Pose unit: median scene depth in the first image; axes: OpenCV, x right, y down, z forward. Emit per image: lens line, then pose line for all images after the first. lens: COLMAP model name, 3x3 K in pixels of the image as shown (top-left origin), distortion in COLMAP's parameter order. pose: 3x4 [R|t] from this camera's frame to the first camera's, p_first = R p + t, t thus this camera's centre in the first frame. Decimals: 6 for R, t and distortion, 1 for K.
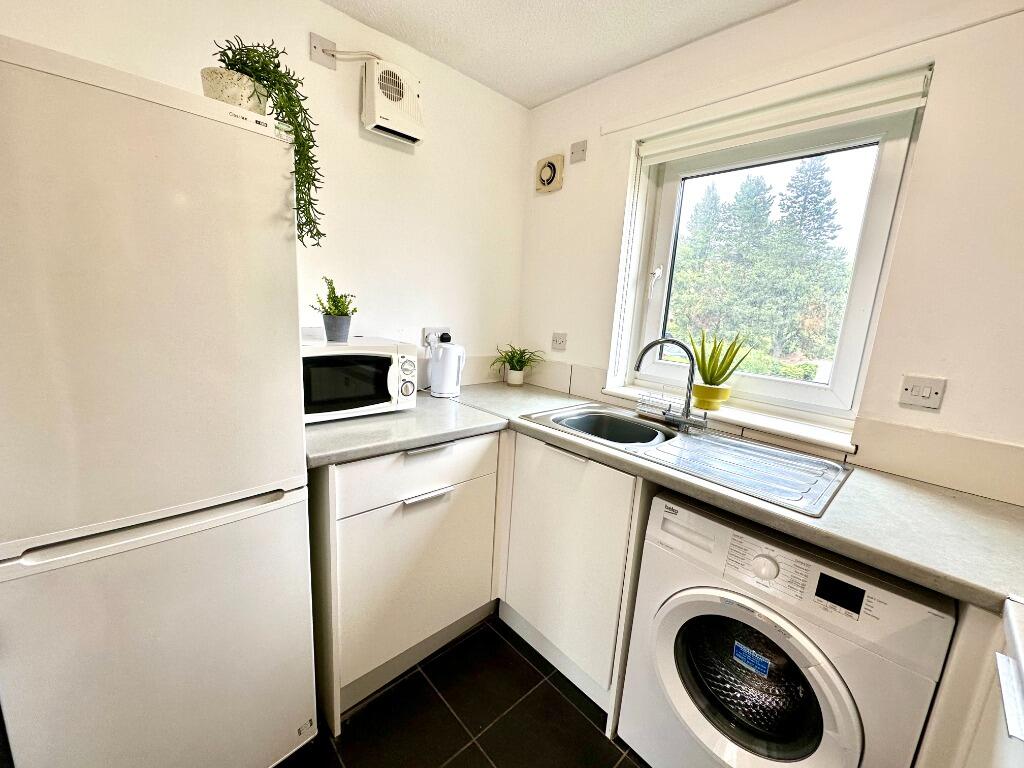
lens RADIAL K [[404.7, 0, 507.6], [0, 404.7, 382.9], [0, 0, 1]] dist [-0.001471, -0.001200]
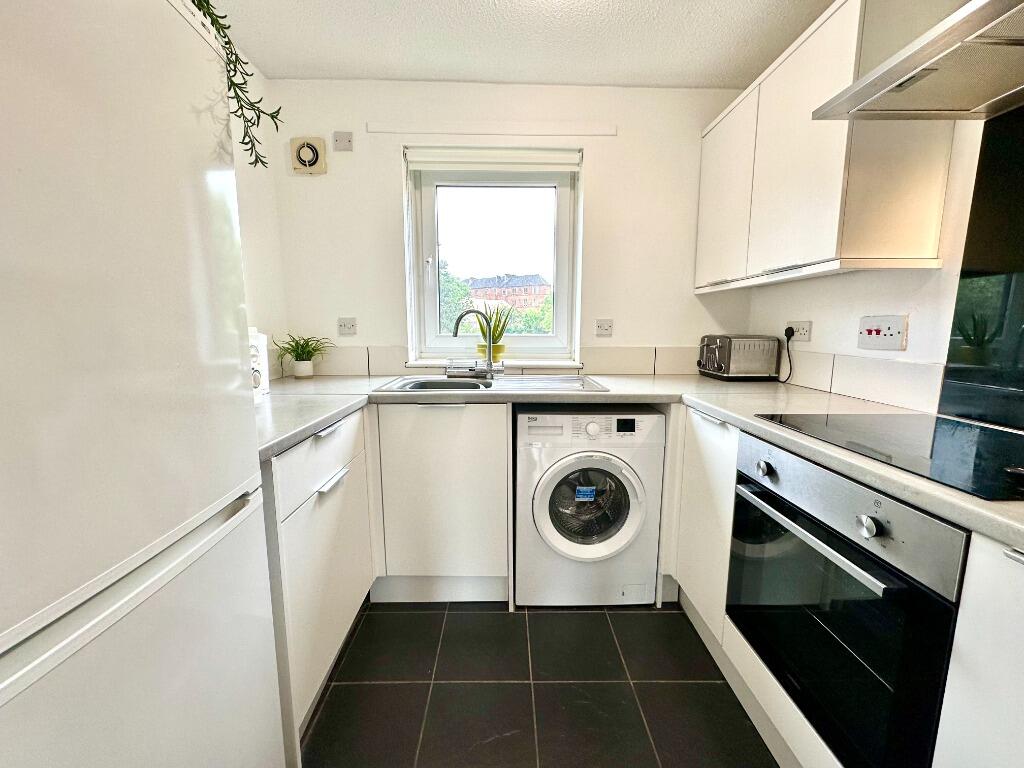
lens RADIAL K [[404.7, 0, 509.6], [0, 404.7, 381.7], [0, 0, 1]] dist [-0.001471, -0.001200]
pose [[0.670098, -0.164647, 0.723782, -0.508209], [0.175664, 0.982566, 0.060881, 0.061918], [-0.721187, 0.086346, 0.687338, 0.040937]]
